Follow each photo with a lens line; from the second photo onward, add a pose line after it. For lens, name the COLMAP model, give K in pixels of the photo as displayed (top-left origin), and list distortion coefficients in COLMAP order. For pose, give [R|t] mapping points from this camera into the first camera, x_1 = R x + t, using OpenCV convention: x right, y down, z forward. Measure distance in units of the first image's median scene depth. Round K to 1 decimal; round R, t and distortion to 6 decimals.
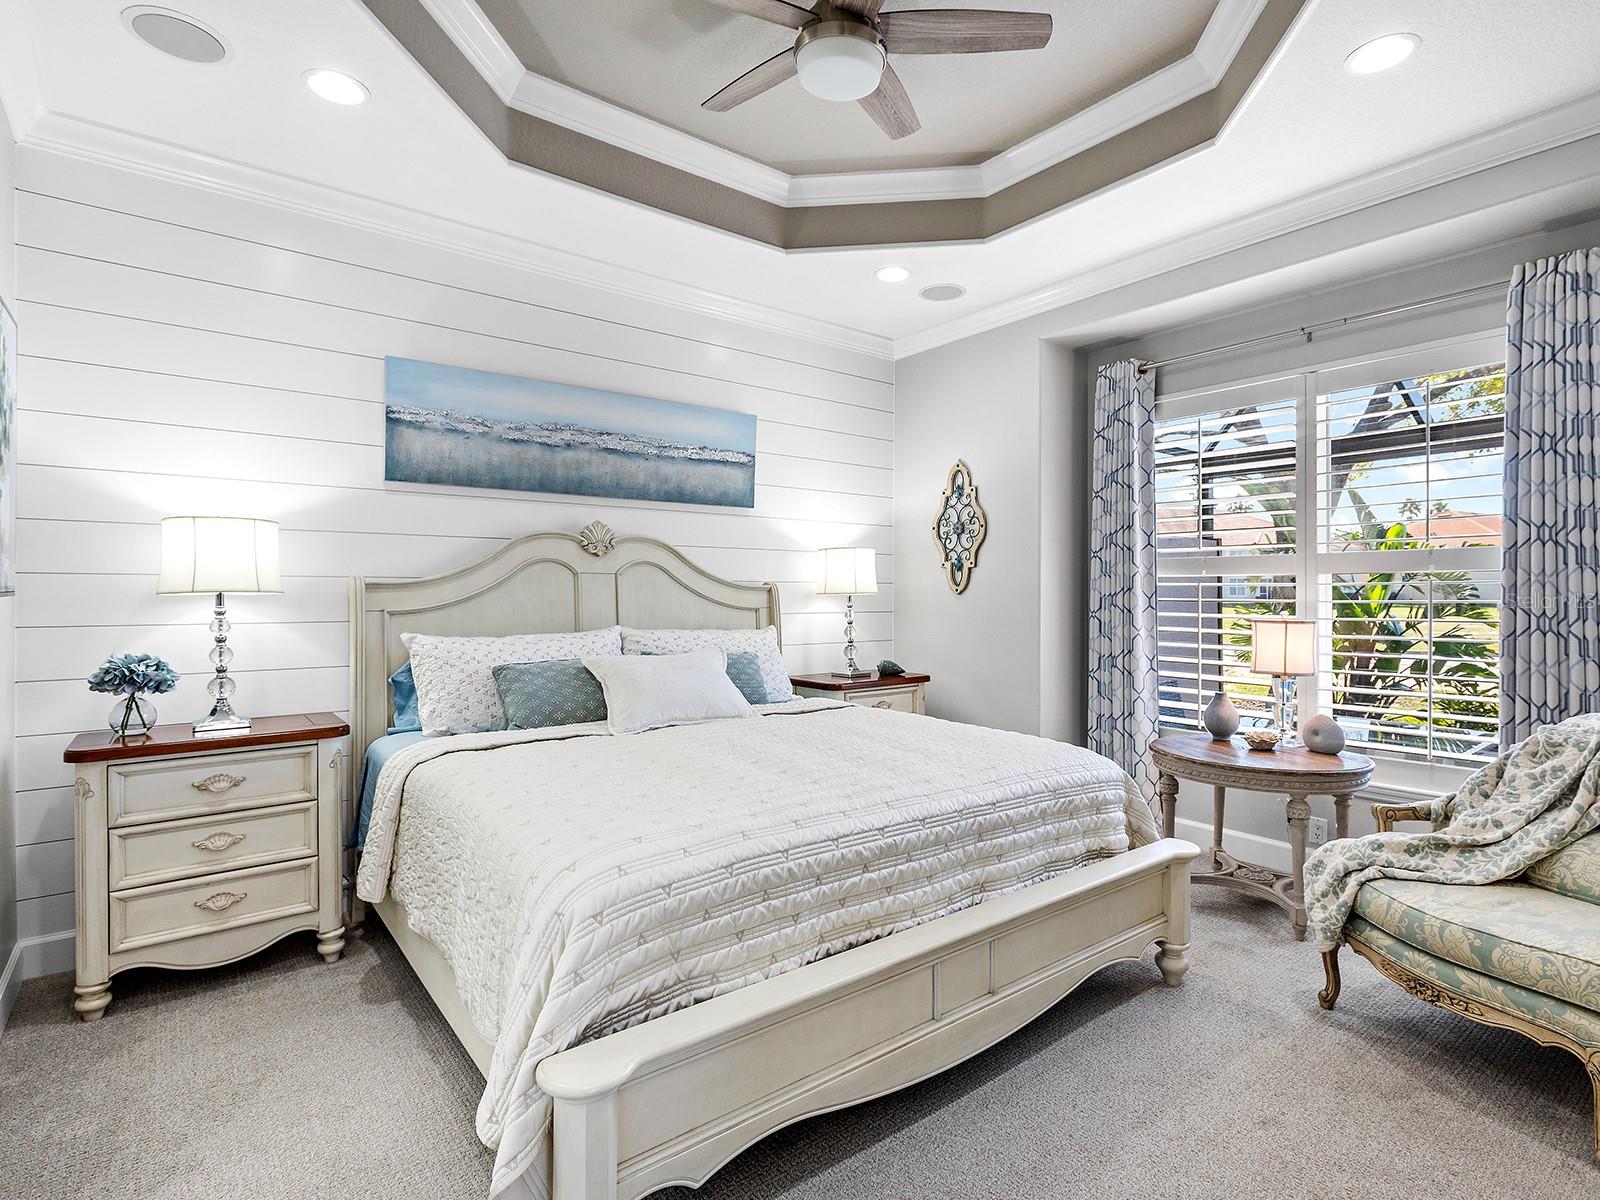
lens RADIAL K [[798.2, 0, 812.0], [0, 798.2, 600.9], [0, 0, 1]] dist [-0.003474, 0.000526]
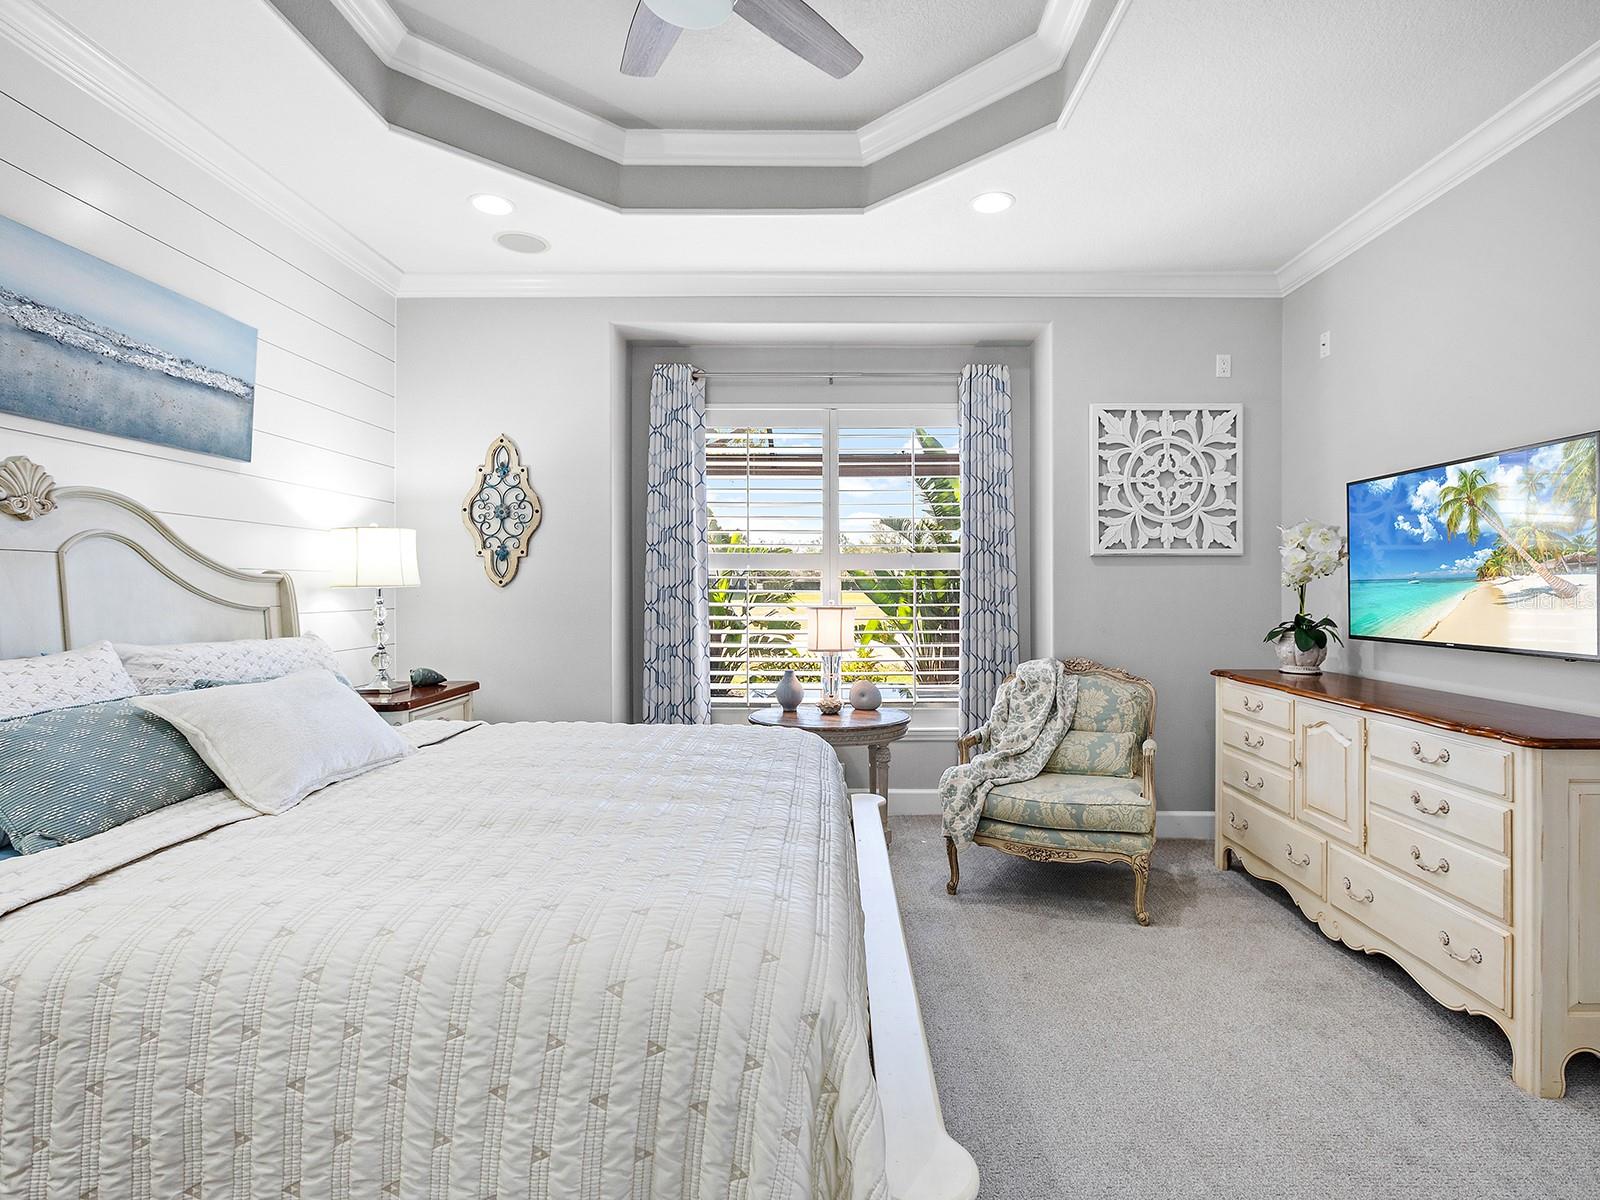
lens RADIAL K [[812.5, 0, 807.8], [0, 812.5, 595.1], [0, 0, 1]] dist [-0.002179, 0.001043]
pose [[0.627370, -0.009729, 0.778660, -0.342255], [0.008580, 0.999948, 0.005581, -0.001519], [-0.778674, 0.003179, 0.627421, 0.199079]]
